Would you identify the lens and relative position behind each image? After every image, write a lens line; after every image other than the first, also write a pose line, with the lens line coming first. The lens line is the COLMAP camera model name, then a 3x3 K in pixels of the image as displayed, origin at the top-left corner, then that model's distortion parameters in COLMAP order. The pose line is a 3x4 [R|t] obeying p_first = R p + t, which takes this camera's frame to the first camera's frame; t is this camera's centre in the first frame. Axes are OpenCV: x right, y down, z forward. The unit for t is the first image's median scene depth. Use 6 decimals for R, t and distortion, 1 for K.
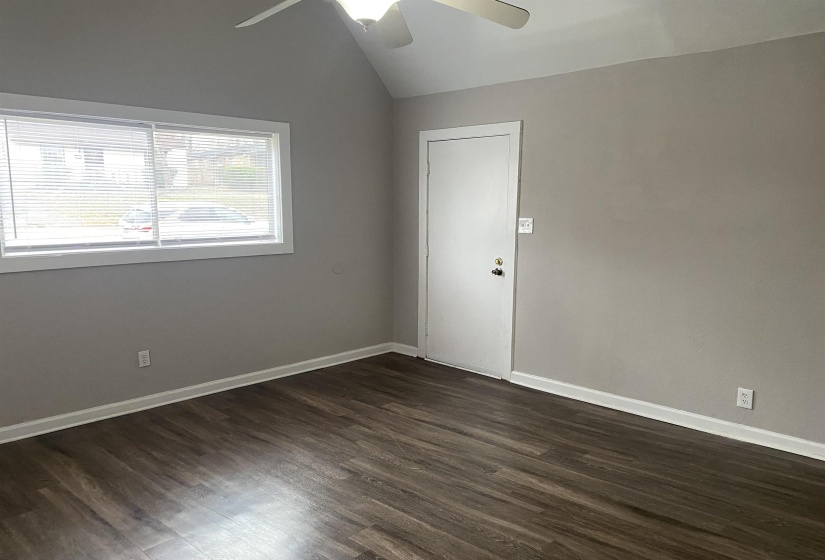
lens RADIAL K [[616.2, 0, 414.7], [0, 616.2, 296.7], [0, 0, 1]] dist [0.063812, -0.074157]
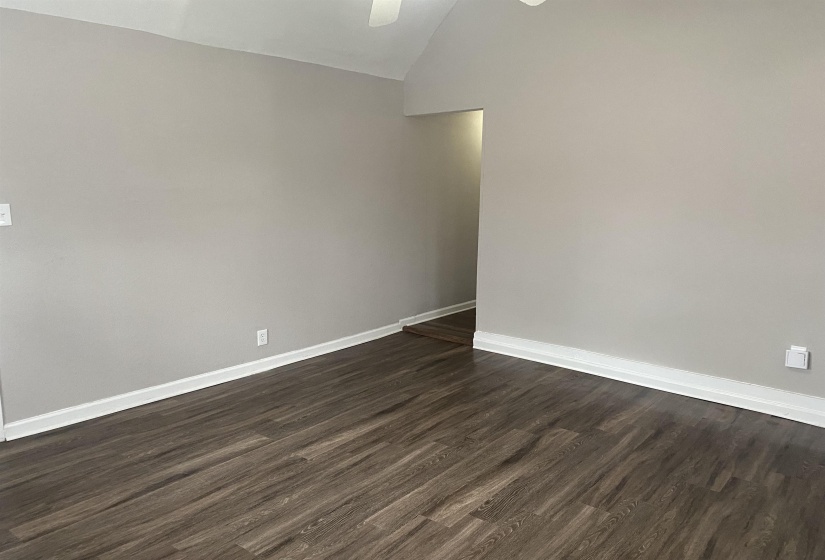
lens RADIAL K [[616.2, 0, 414.7], [0, 616.2, 296.7], [0, 0, 1]] dist [0.063812, -0.074157]
pose [[-0.049275, -0.192457, 0.980067, -0.774624], [0.150468, 0.968630, 0.197776, -0.131092], [-0.987386, 0.157215, -0.018770, 0.788087]]
